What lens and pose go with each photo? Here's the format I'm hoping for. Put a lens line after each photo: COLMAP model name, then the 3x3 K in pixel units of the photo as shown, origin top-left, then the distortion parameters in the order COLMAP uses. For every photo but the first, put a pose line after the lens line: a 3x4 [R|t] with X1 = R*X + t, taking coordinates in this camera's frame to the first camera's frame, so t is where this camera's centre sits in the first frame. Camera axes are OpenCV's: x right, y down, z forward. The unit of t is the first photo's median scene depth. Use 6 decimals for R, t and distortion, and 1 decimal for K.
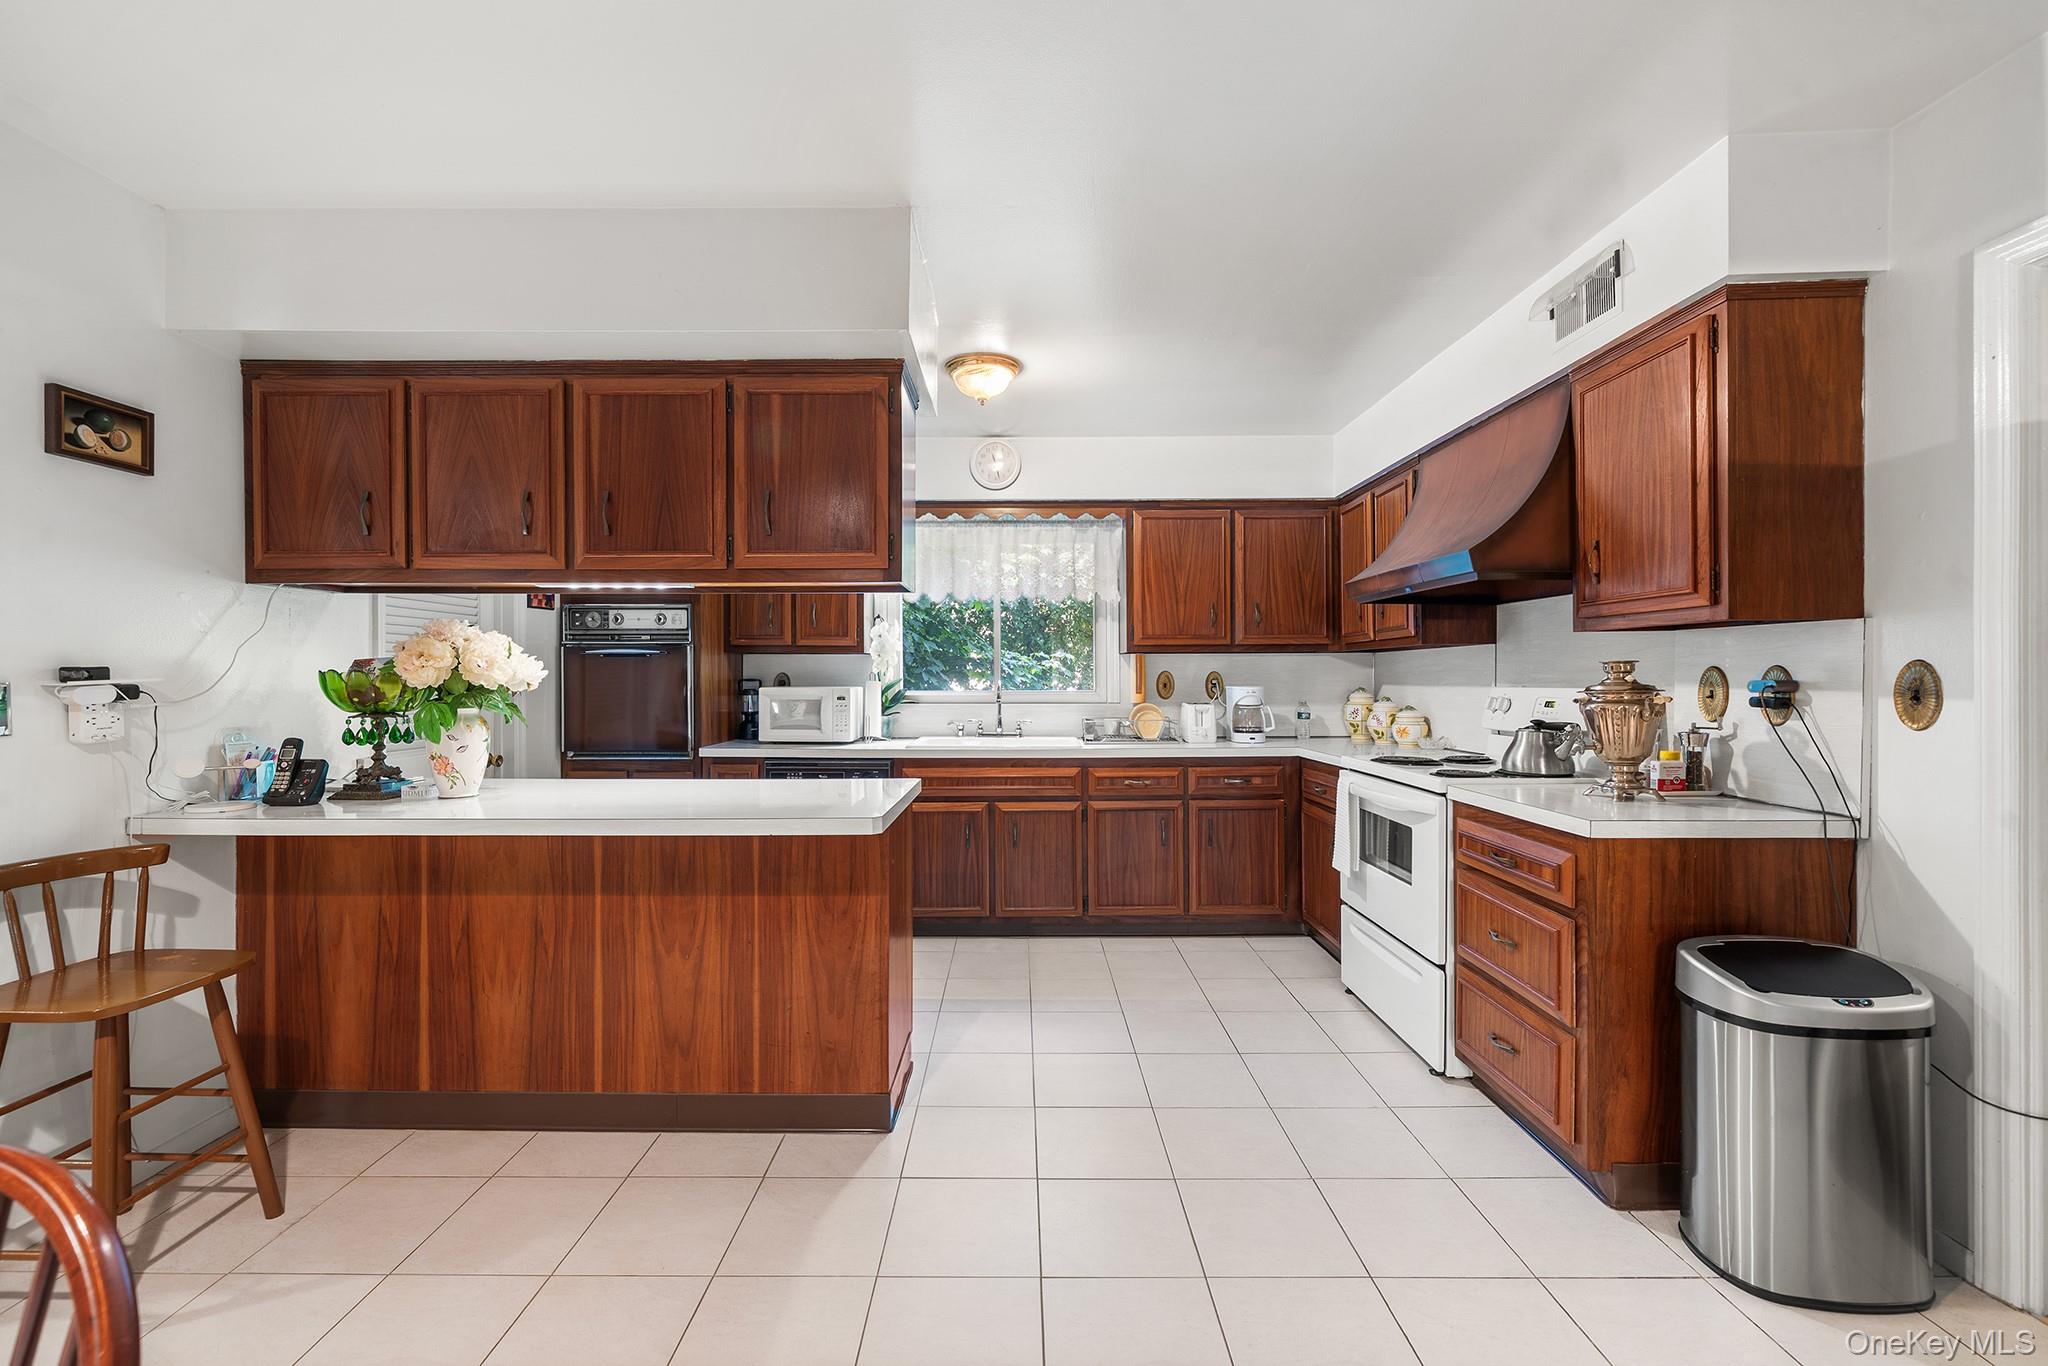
lens RADIAL K [[827.5, 0, 996.8], [0, 827.5, 675.8], [0, 0, 1]] dist [0.000266, 0.000335]
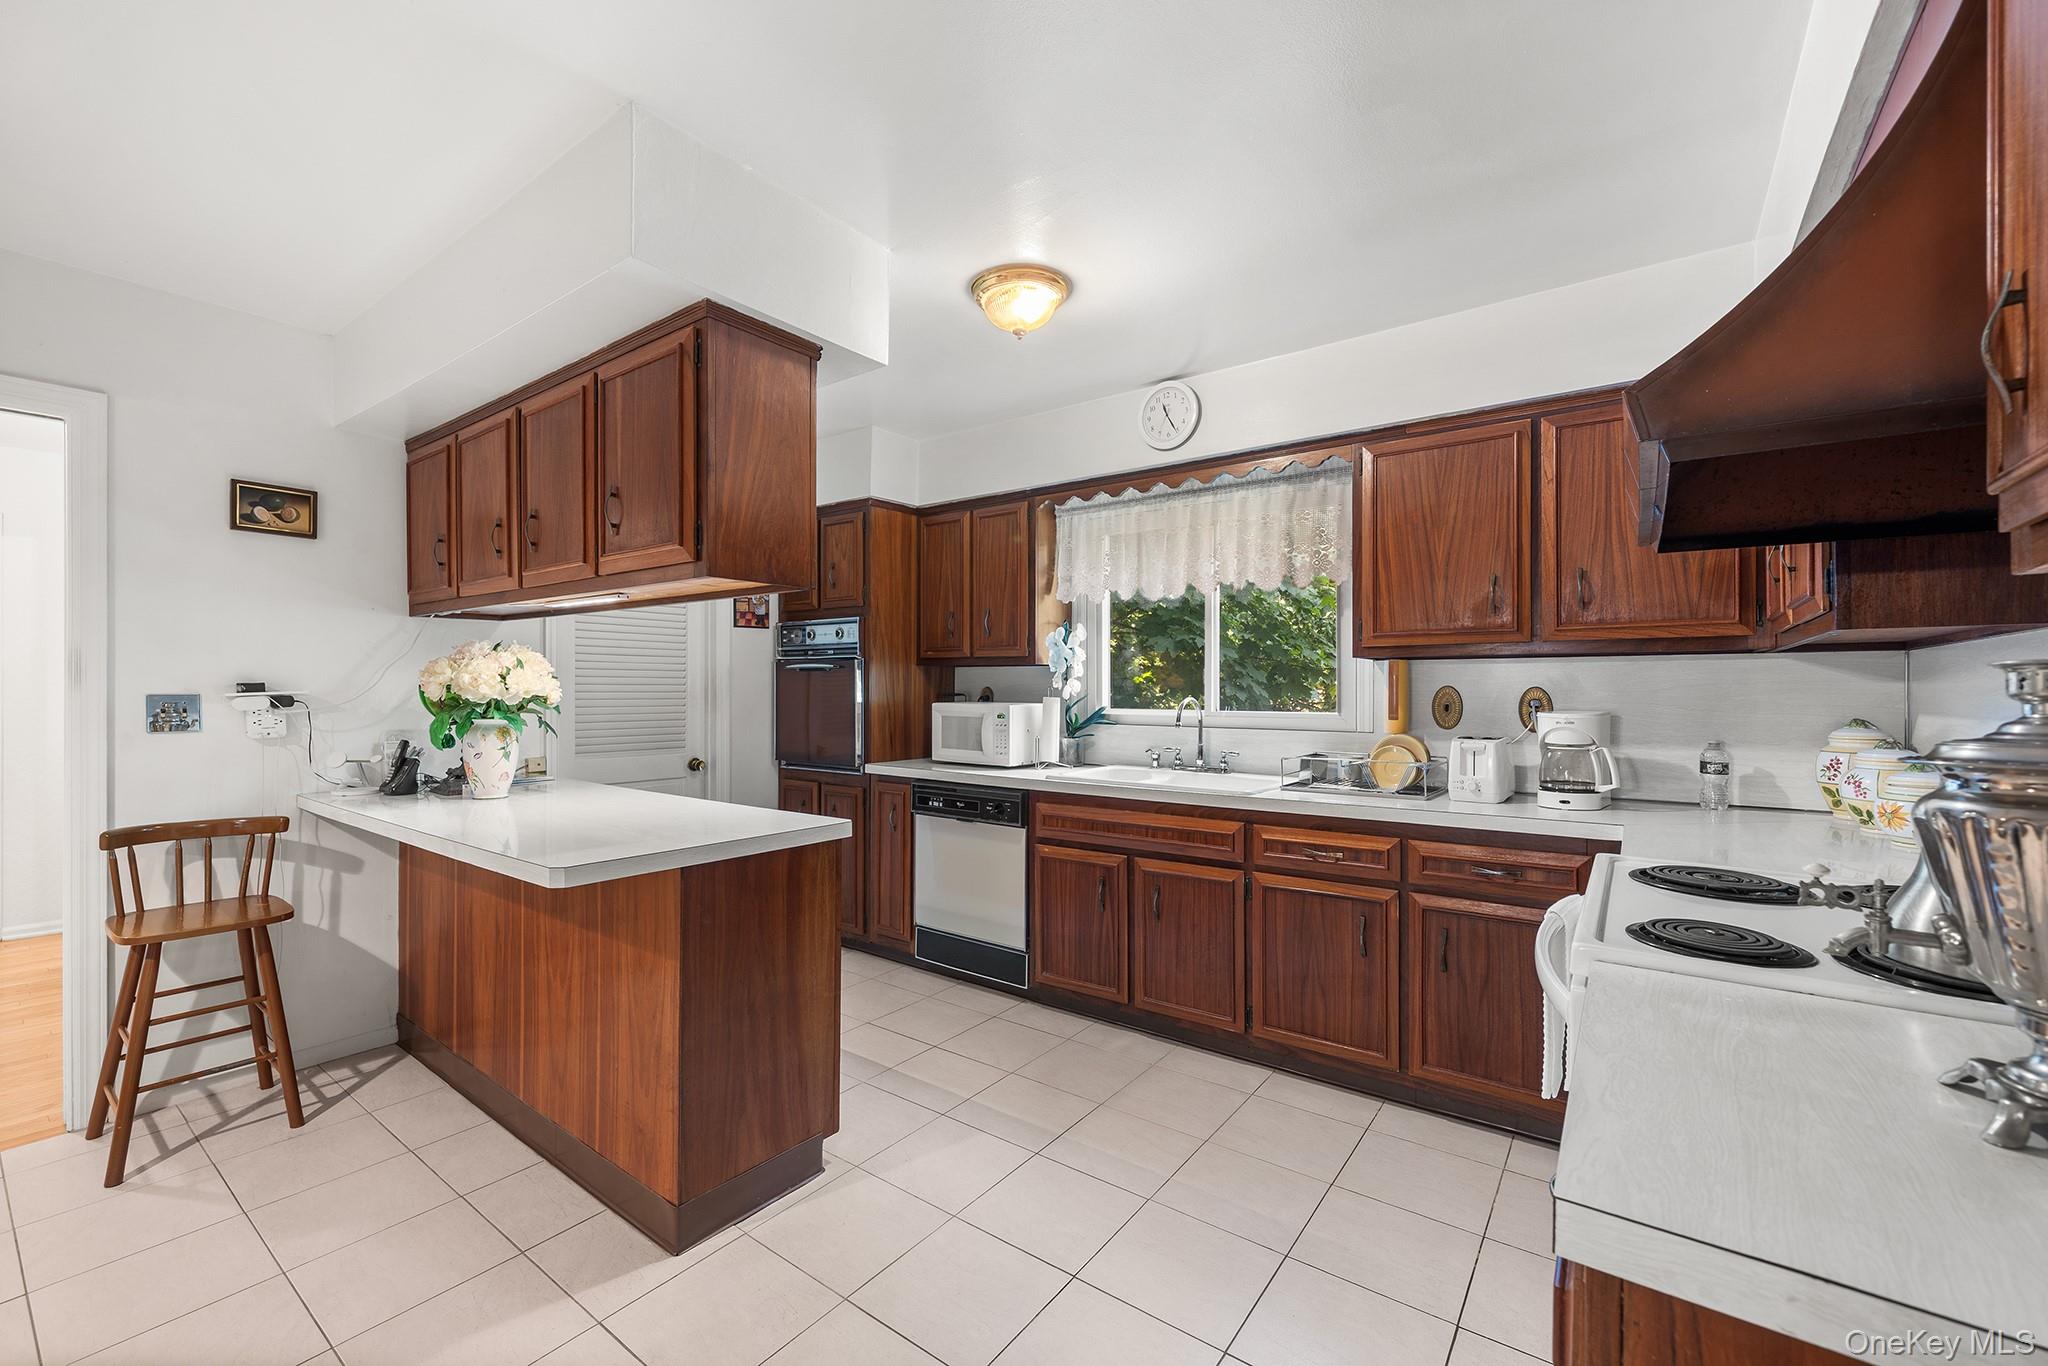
lens RADIAL K [[827.5, 0, 1023.7], [0, 827.5, 689.7], [0, 0, 1]] dist [0.000266, 0.000335]
pose [[0.807748, 0.005027, -0.589507, 0.366242], [-0.003792, 0.999987, 0.003332, -0.004436], [0.589516, -0.000456, 0.807756, 0.320375]]
